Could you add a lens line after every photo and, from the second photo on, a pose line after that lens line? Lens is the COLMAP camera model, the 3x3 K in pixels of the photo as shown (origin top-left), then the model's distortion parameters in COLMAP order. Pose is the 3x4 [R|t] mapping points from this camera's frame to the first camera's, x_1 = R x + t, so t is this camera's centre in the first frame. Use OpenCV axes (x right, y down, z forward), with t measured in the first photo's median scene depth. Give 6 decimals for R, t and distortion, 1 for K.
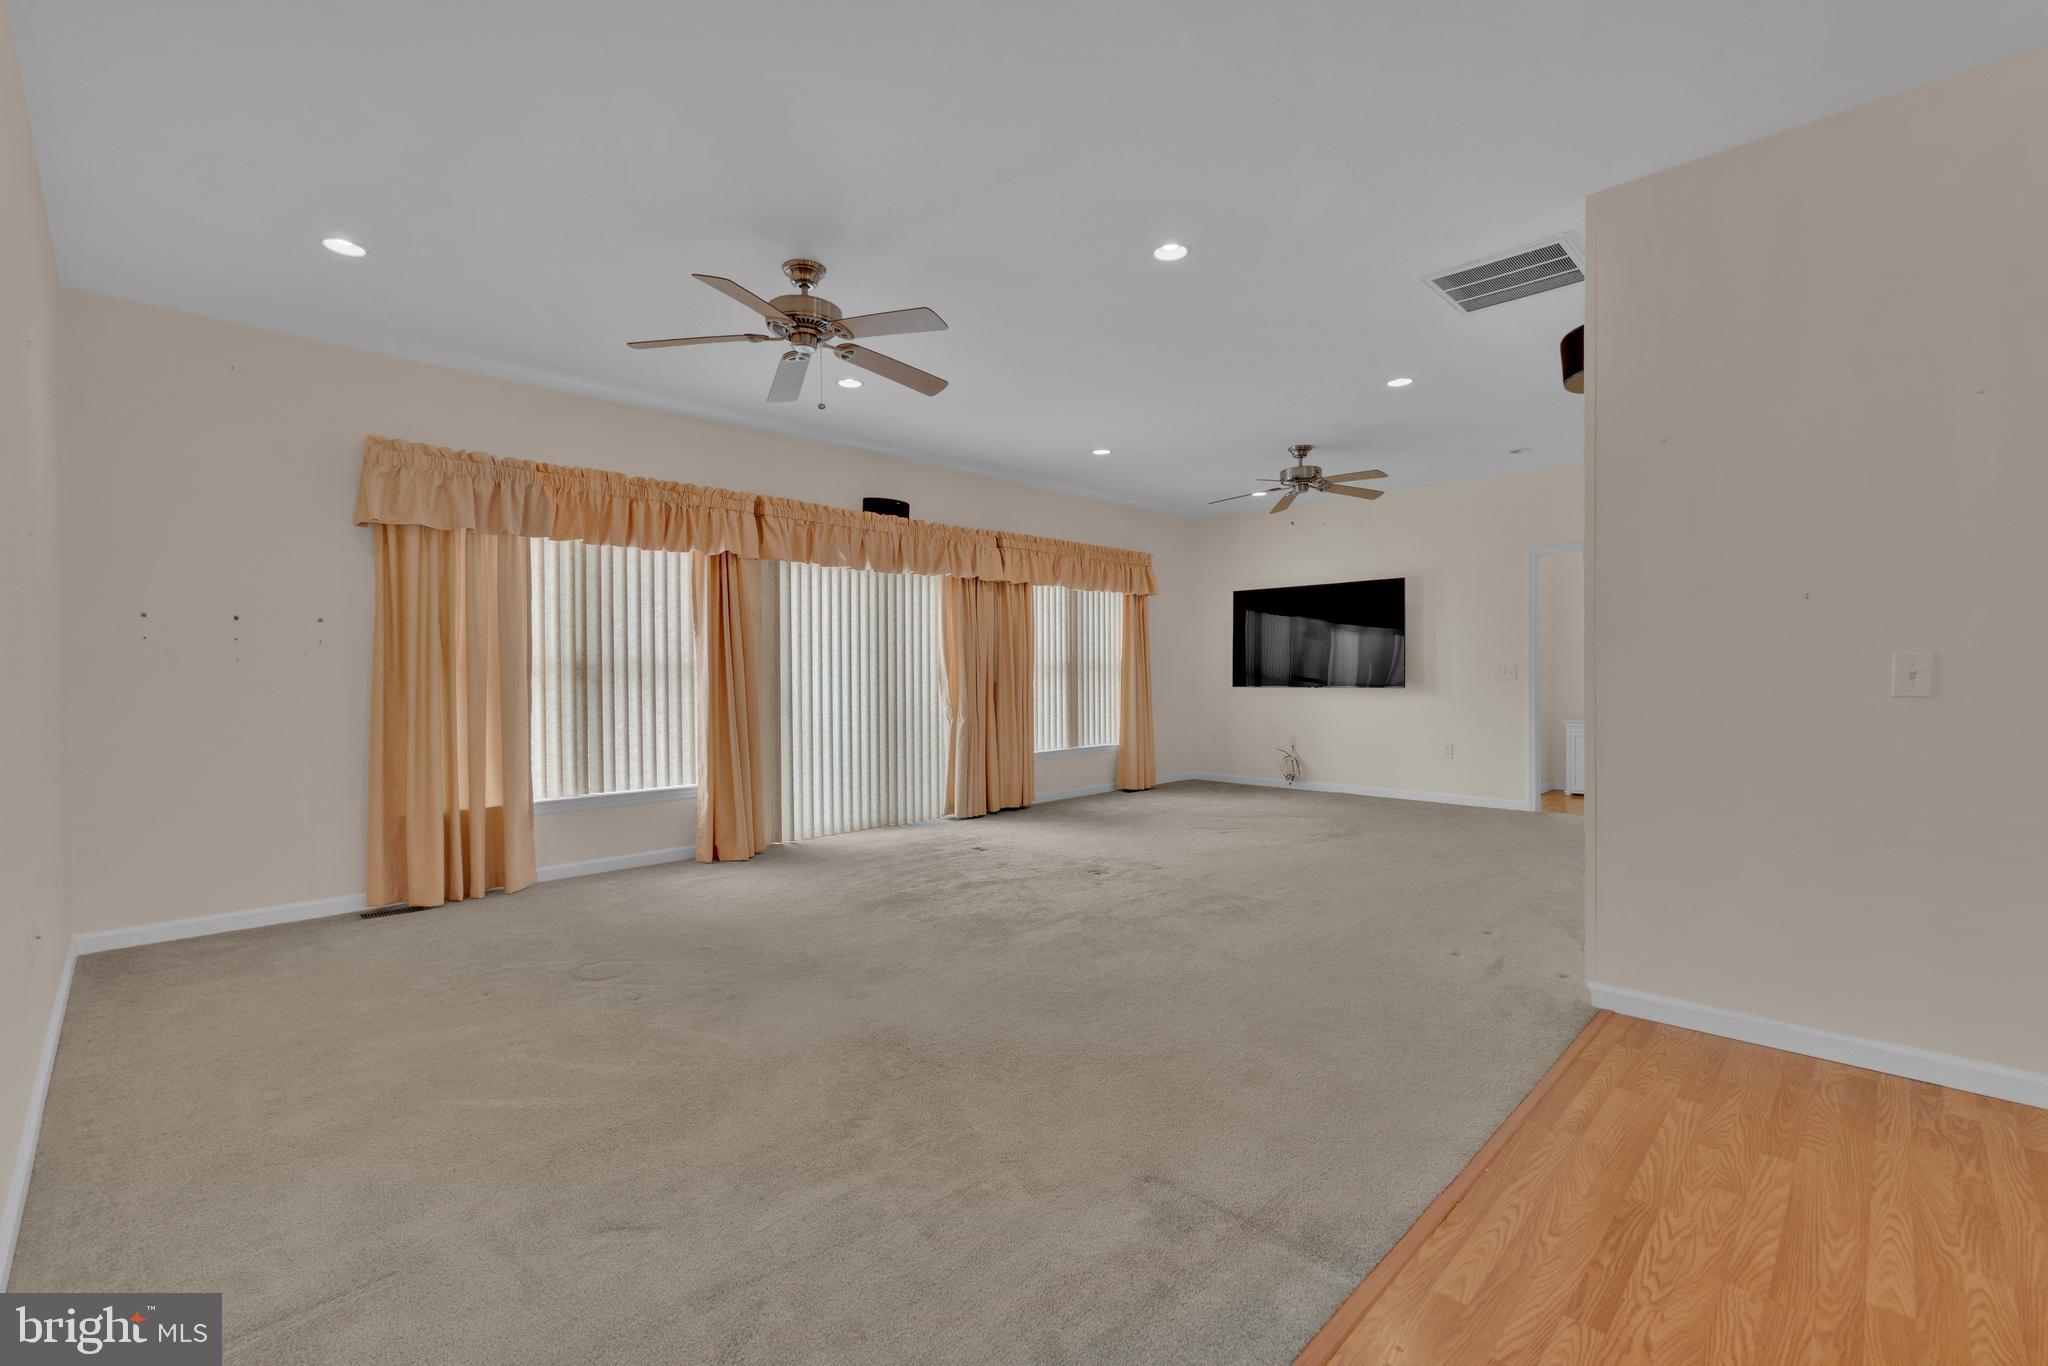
lens RADIAL K [[885.0, 0, 1025.8], [0, 885.0, 682.1], [0, 0, 1]] dist [-0.002744, 0.000068]
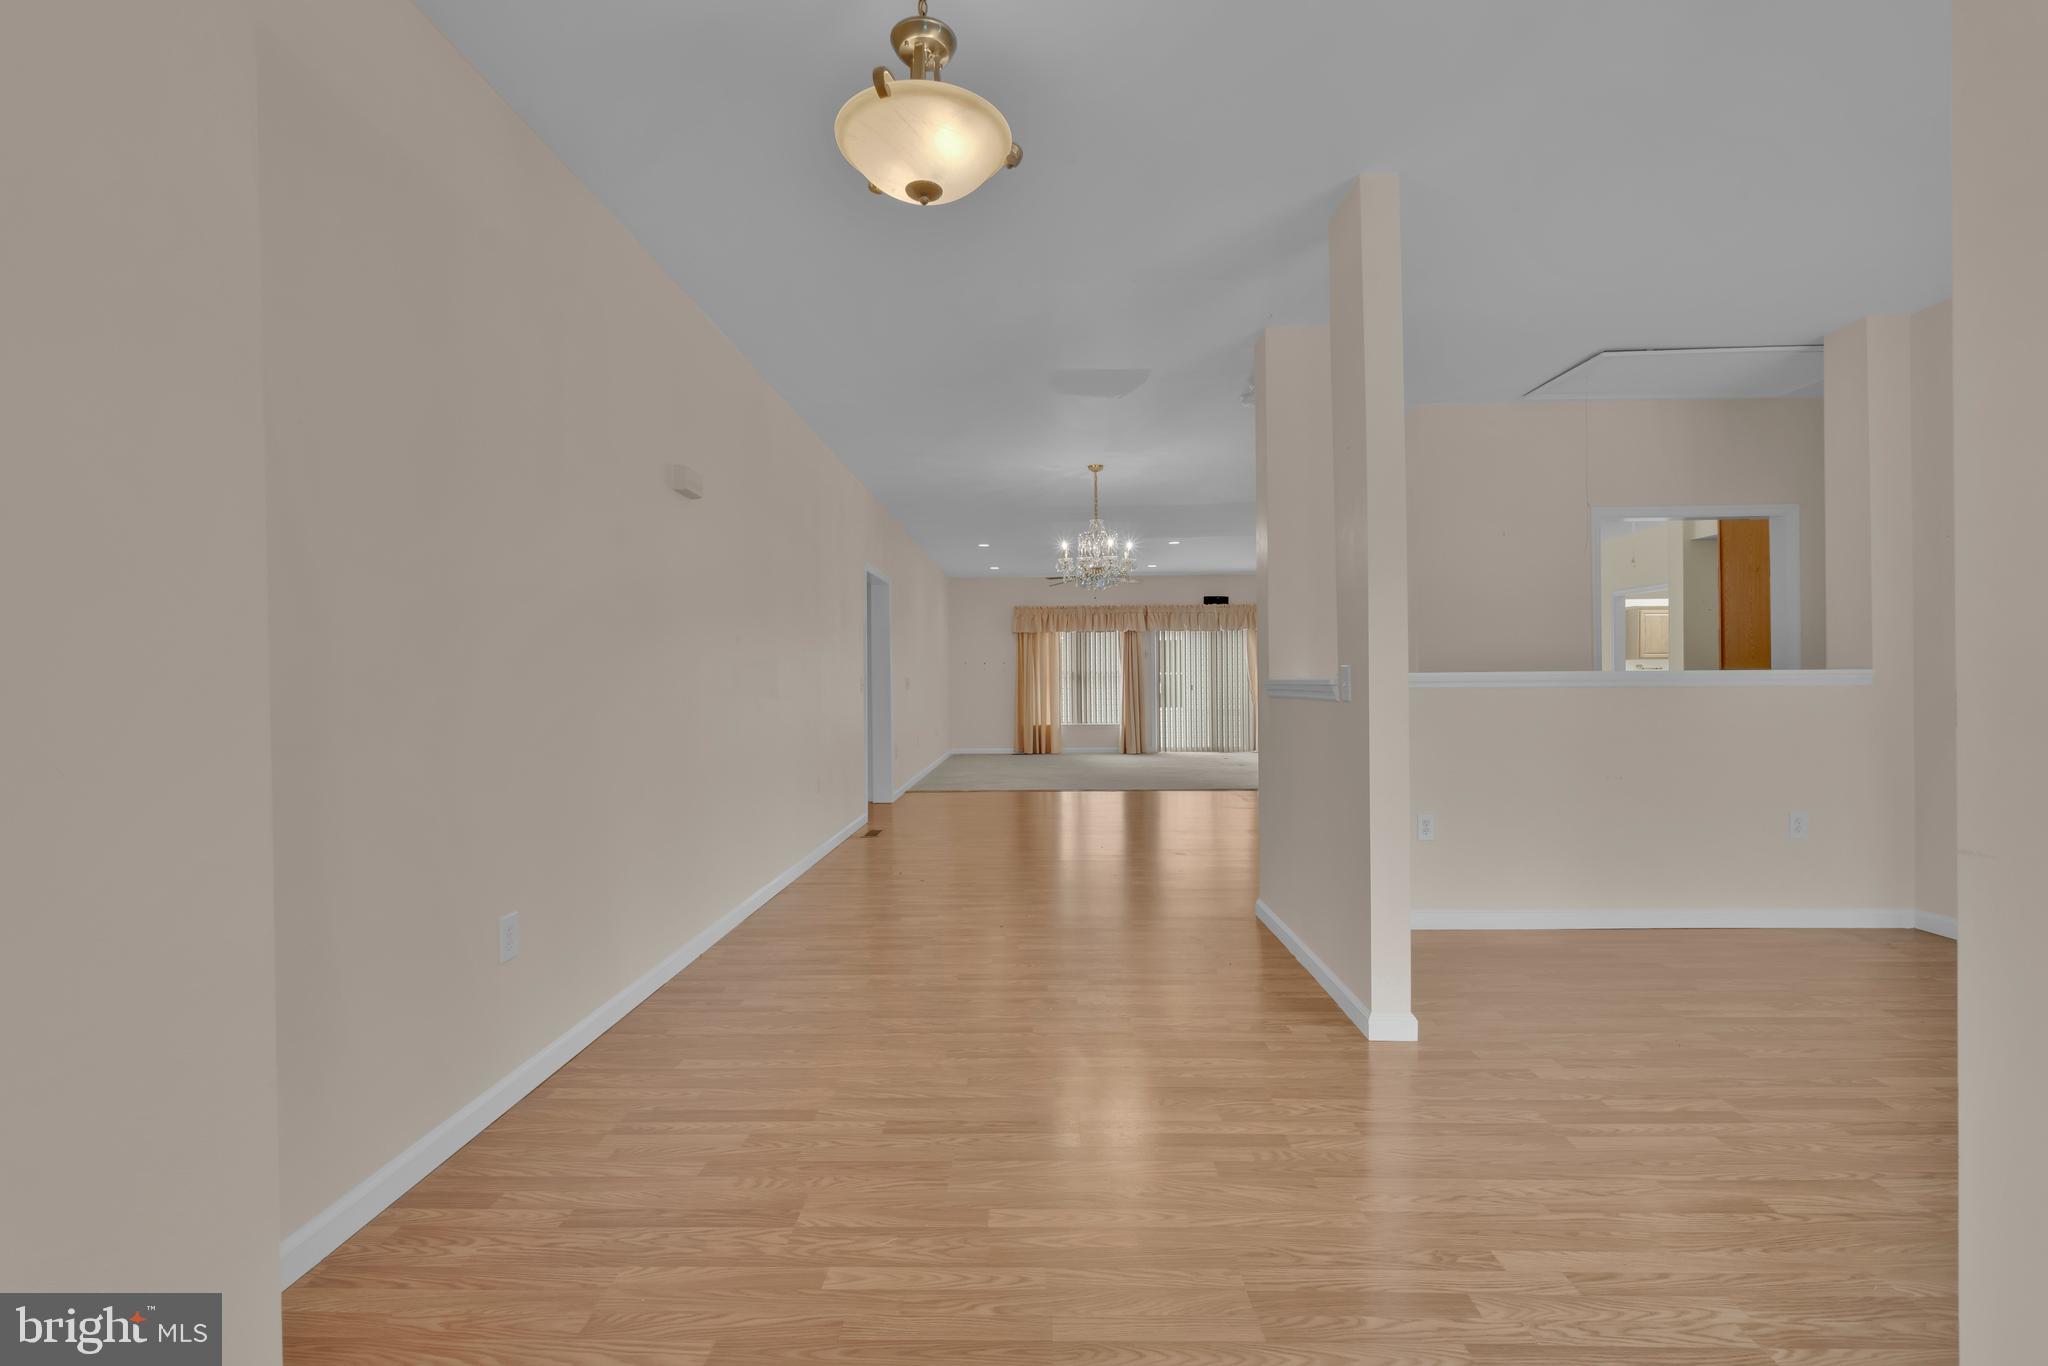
lens RADIAL K [[885.0, 0, 1025.8], [0, 885.0, 682.1], [0, 0, 1]] dist [-0.002744, 0.000068]
pose [[0.684792, 0.000913, -0.728738, 1.231937], [-0.002861, 0.999995, -0.001435, 0.003573], [0.728733, 0.003068, 0.684791, -0.887175]]
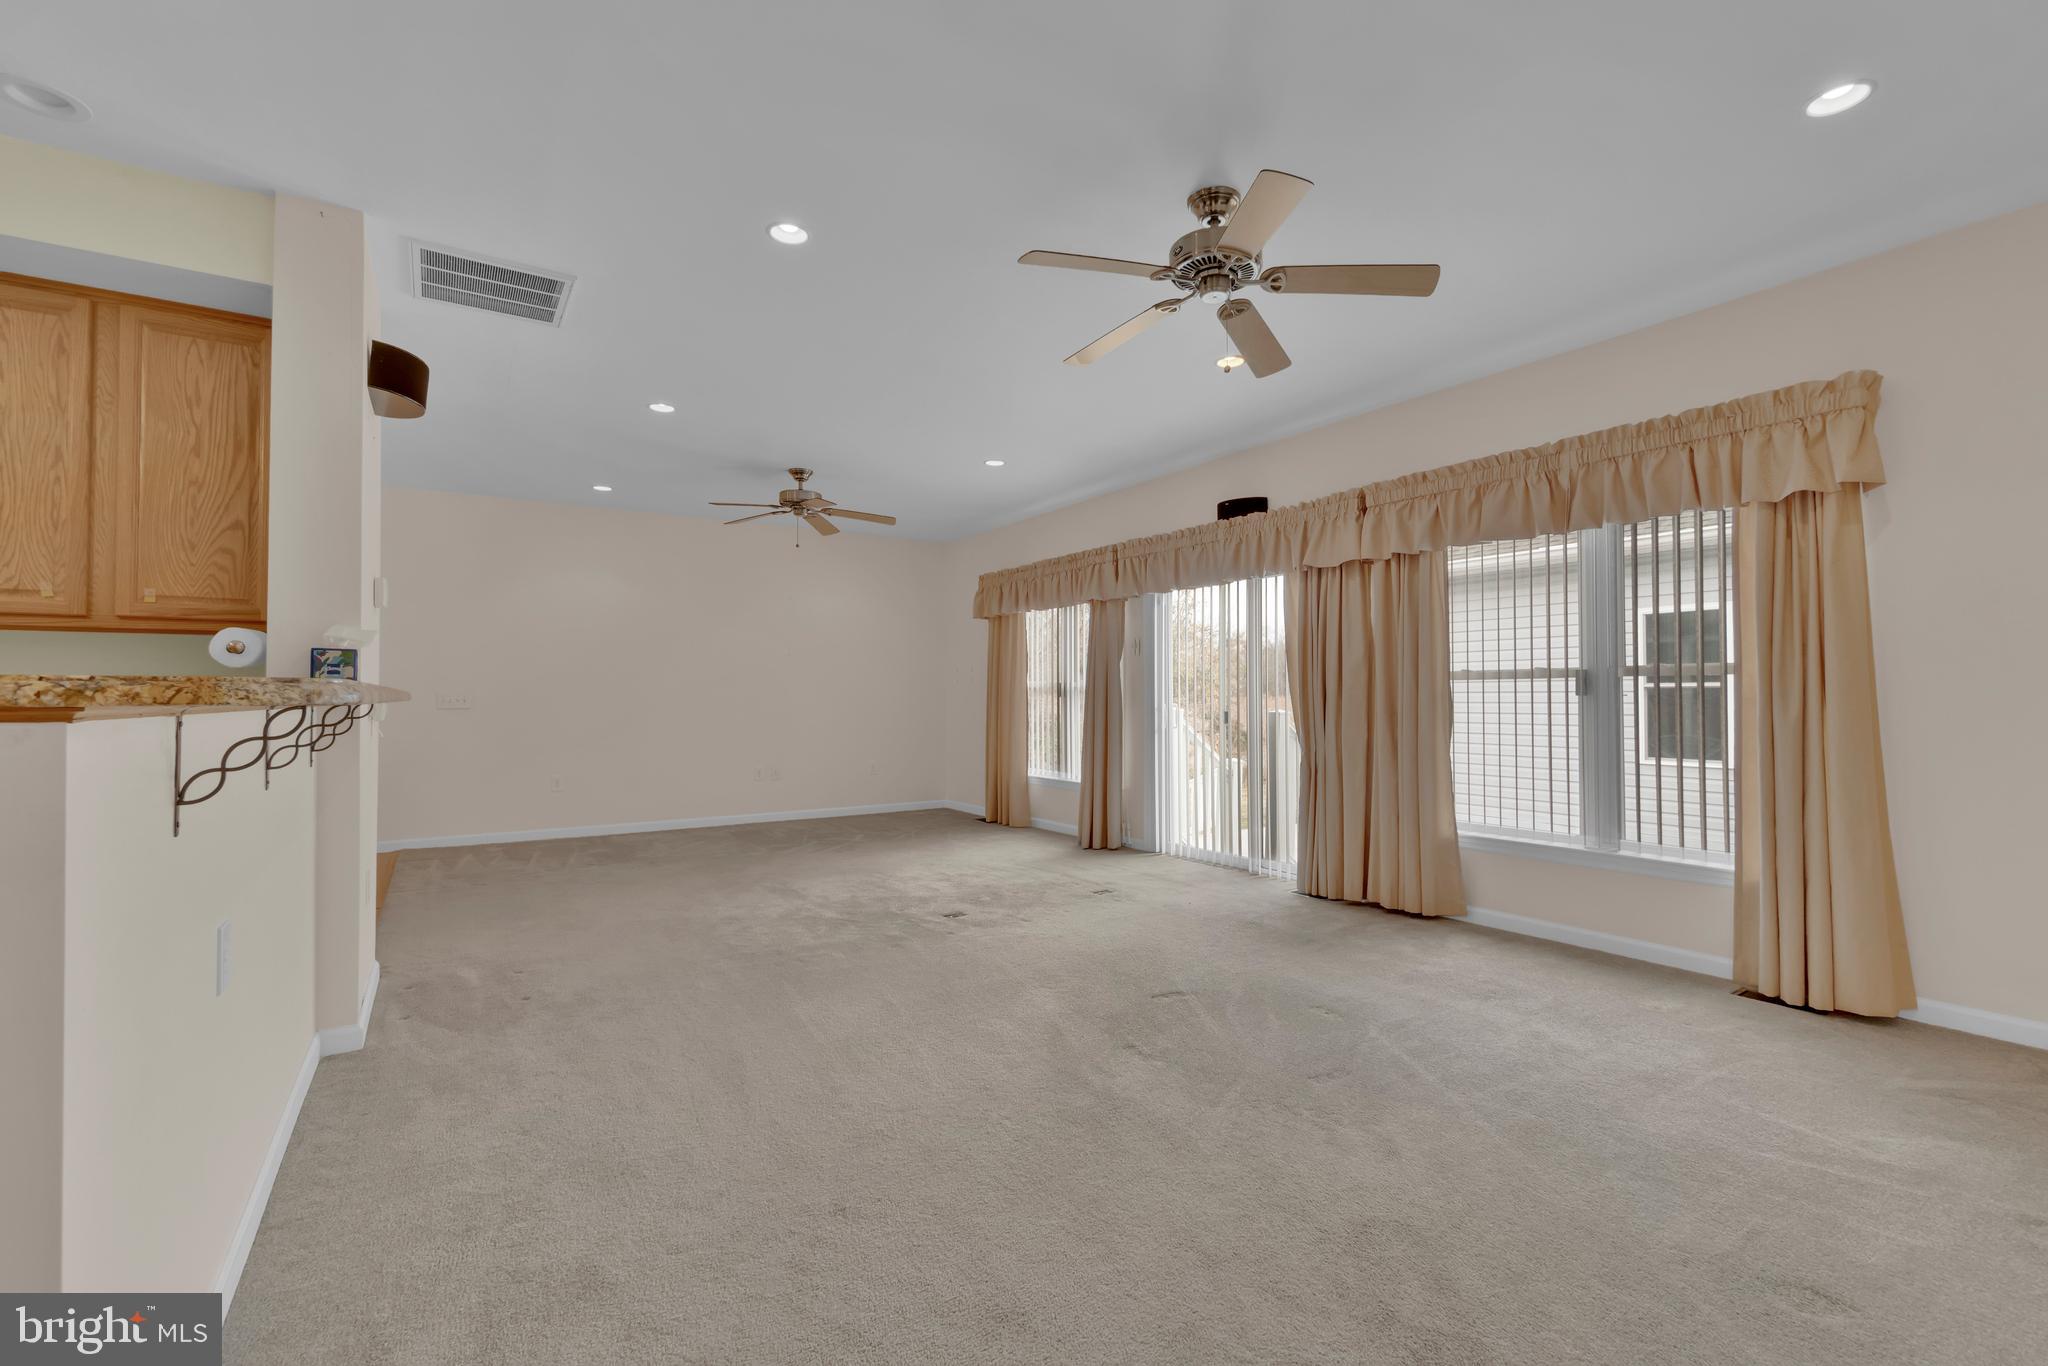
lens RADIAL K [[894.3, 0, 1027.3], [0, 894.3, 684.2], [0, 0, 1]] dist [-0.001599, 0.000008]
pose [[-0.208786, -0.009302, -0.977917, 0.875578], [-0.007775, 0.999939, -0.007852, -0.015971], [0.977931, 0.005964, -0.208845, 1.132362]]
